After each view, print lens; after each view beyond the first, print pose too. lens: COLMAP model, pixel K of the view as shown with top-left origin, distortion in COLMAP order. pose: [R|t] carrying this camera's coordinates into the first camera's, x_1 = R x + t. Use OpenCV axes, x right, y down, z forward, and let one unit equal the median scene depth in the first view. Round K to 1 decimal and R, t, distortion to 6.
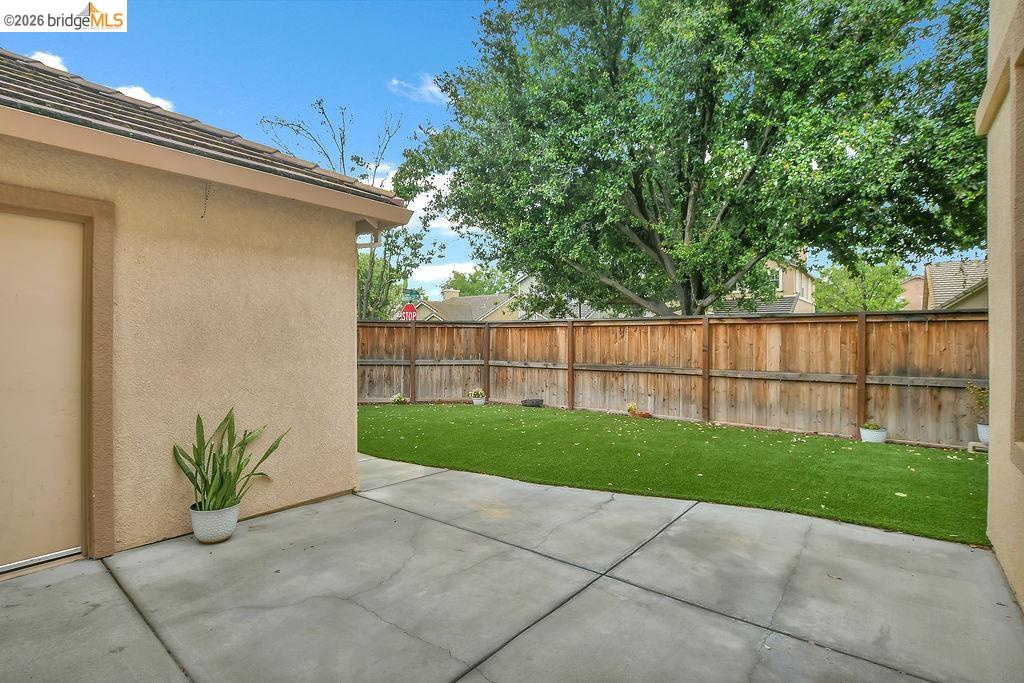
lens RADIAL K [[484.9, 0, 512.0], [0, 484.9, 341.5], [0, 0, 1]] dist [-0.018828, 0.000565]
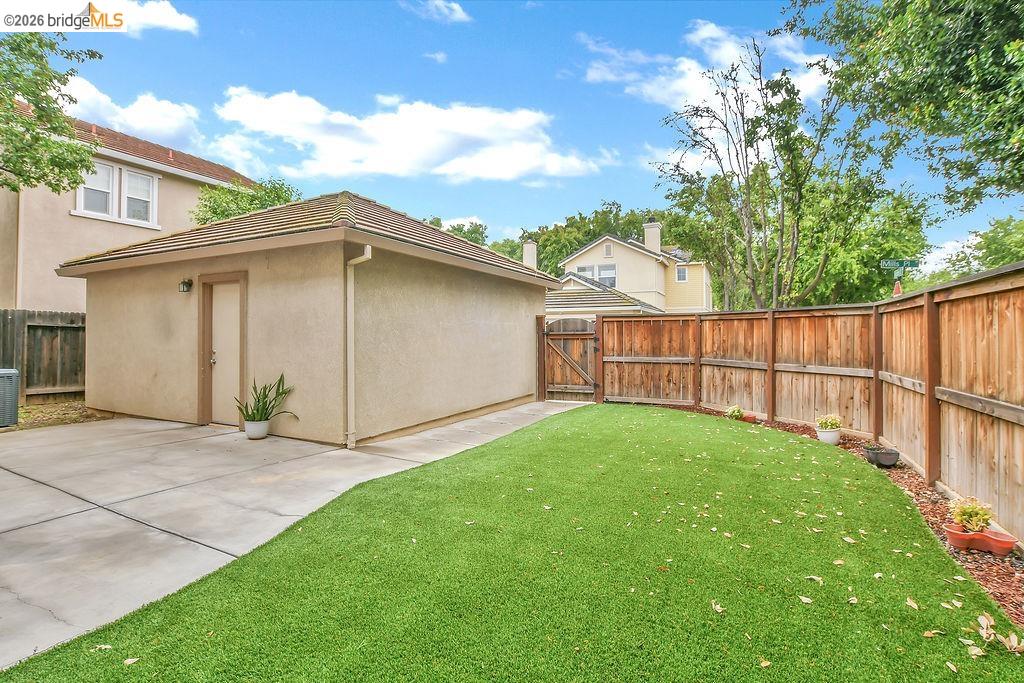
lens RADIAL K [[486.8, 0, 494.6], [0, 486.8, 336.3], [0, 0, 1]] dist [-0.023338, 0.000472]
pose [[0.195057, -0.004694, -0.980781, 1.121471], [-0.005259, 0.999969, -0.005831, 0.010874], [0.980778, 0.006295, 0.195026, 1.194945]]
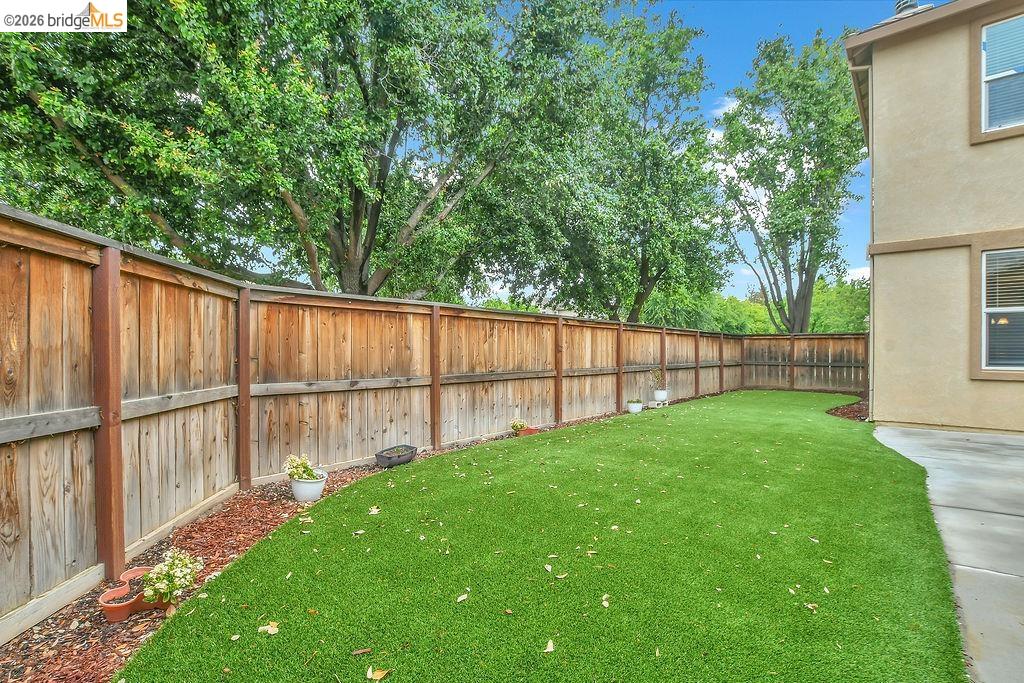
lens RADIAL K [[491.8, 0, 490.9], [0, 491.8, 355.4], [0, 0, 1]] dist [-0.000768, 0.000261]
pose [[0.037895, -0.010739, 0.999224, -1.165759], [0.002580, 0.999940, 0.010649, 0.032123], [-0.999278, 0.002175, 0.037920, 2.118213]]
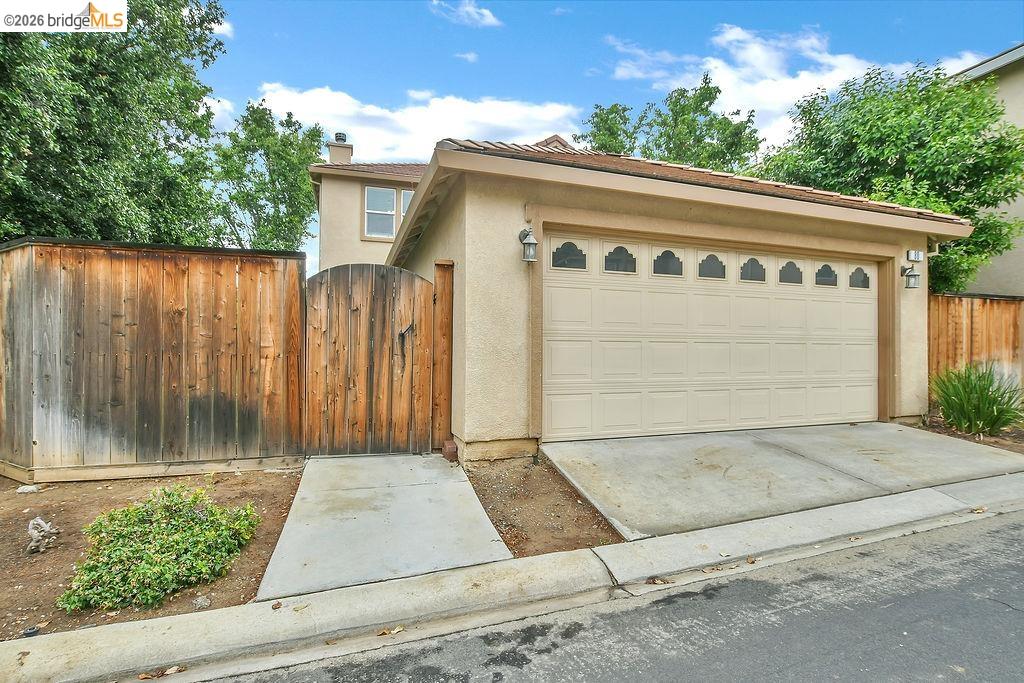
lens RADIAL K [[484.9, 0, 512.0], [0, 484.9, 341.5], [0, 0, 1]] dist [-0.018828, 0.000565]
pose [[-0.840979, 0.001632, 0.541065, -2.075256], [-0.002793, 0.999969, -0.007357, 0.069216], [-0.541061, -0.007699, -0.840948, 2.773726]]
